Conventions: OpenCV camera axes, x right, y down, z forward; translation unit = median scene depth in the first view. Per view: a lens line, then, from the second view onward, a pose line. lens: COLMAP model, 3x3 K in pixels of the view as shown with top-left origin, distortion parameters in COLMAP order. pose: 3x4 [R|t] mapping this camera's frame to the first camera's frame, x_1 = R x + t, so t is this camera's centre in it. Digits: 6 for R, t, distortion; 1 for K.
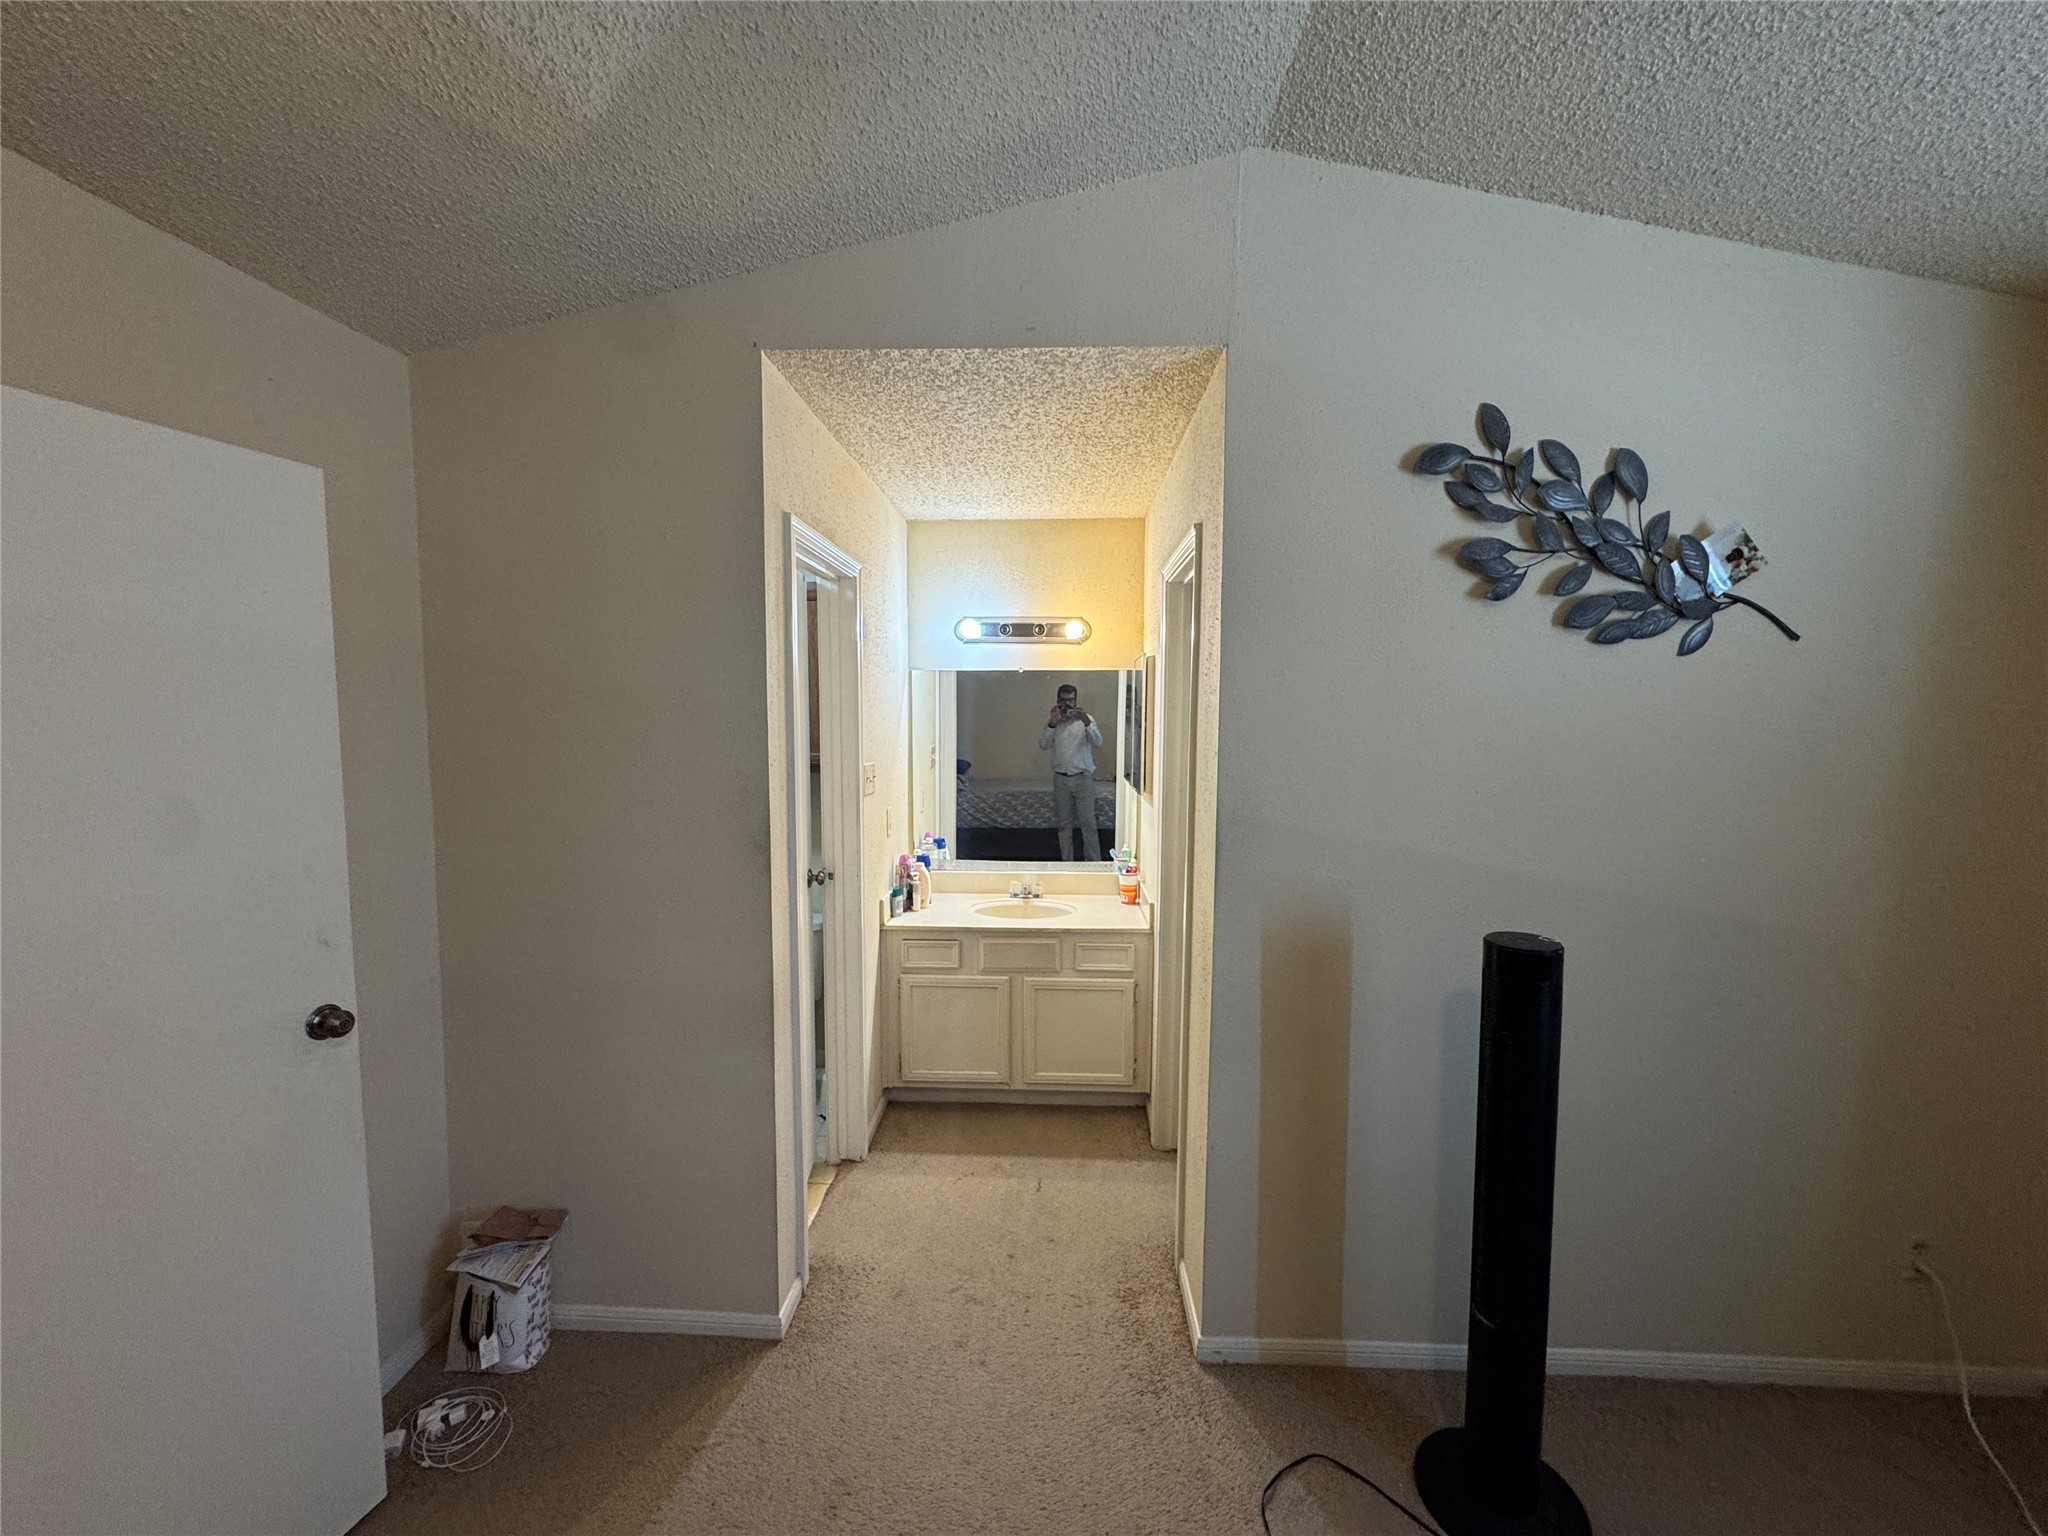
lens RADIAL K [[692.1, 0, 1024.0], [0, 692.1, 771.7], [0, 0, 1]] dist [-0.001737, -0.000102]
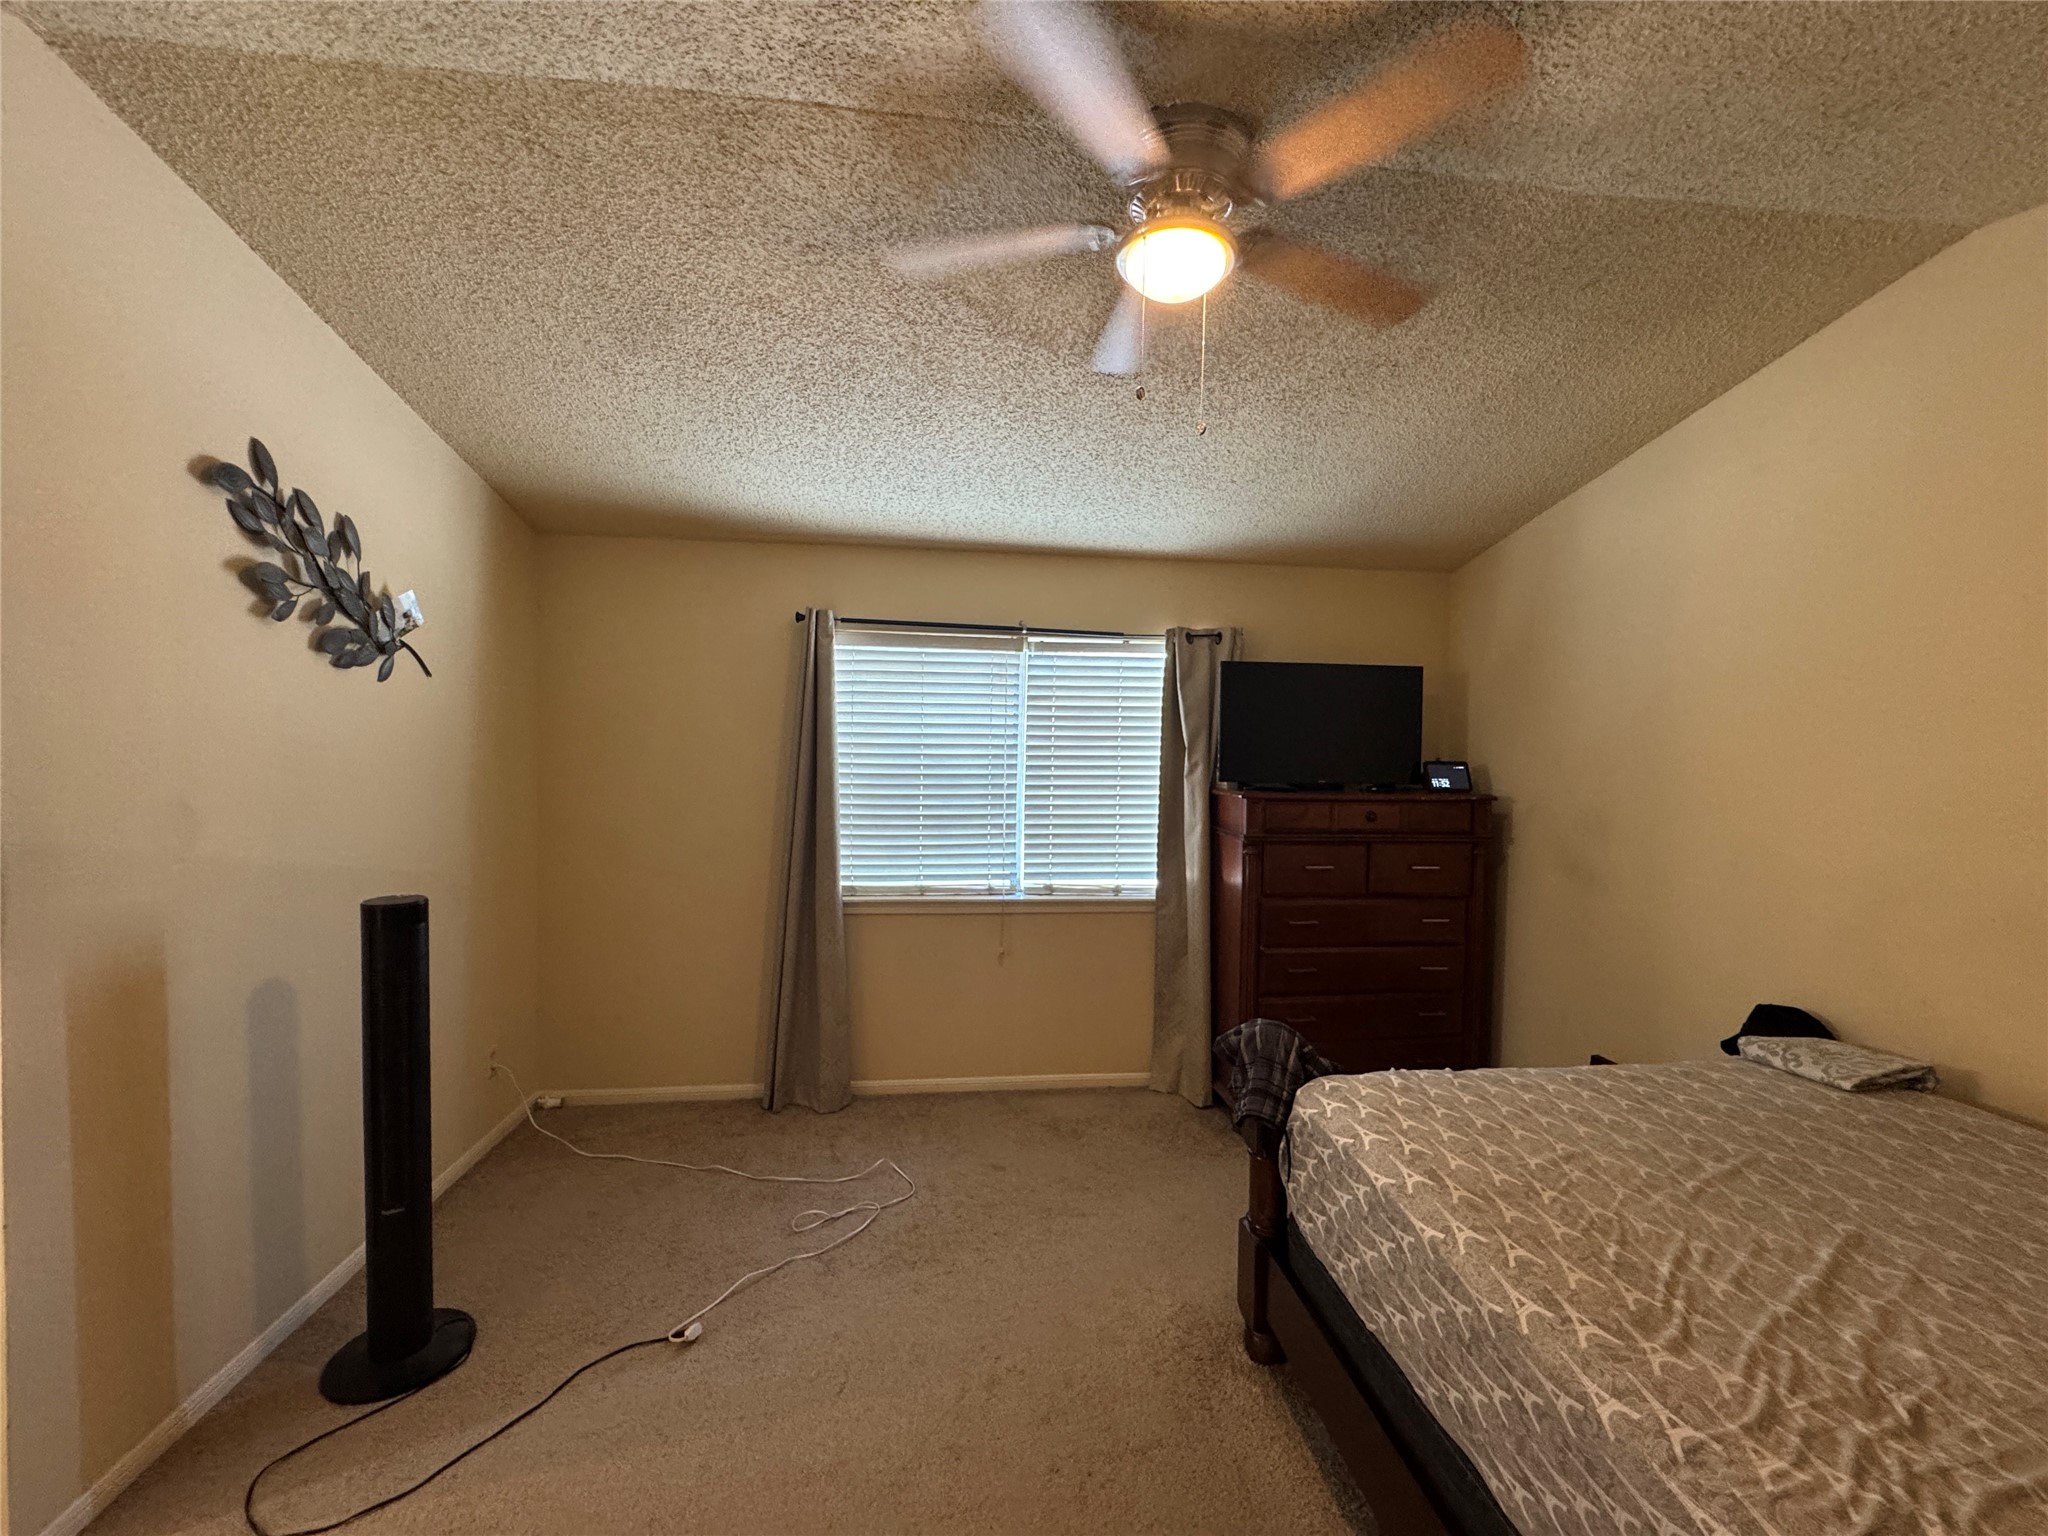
lens RADIAL K [[820.4, 0, 1024.5], [0, 820.4, 768.0], [0, 0, 1]] dist [-0.008018, 0.000285]
pose [[-0.161233, -0.038175, 0.986178, -0.817928], [0.045932, 0.997879, 0.046138, -0.016241], [-0.985847, 0.052737, -0.159137, 0.032820]]
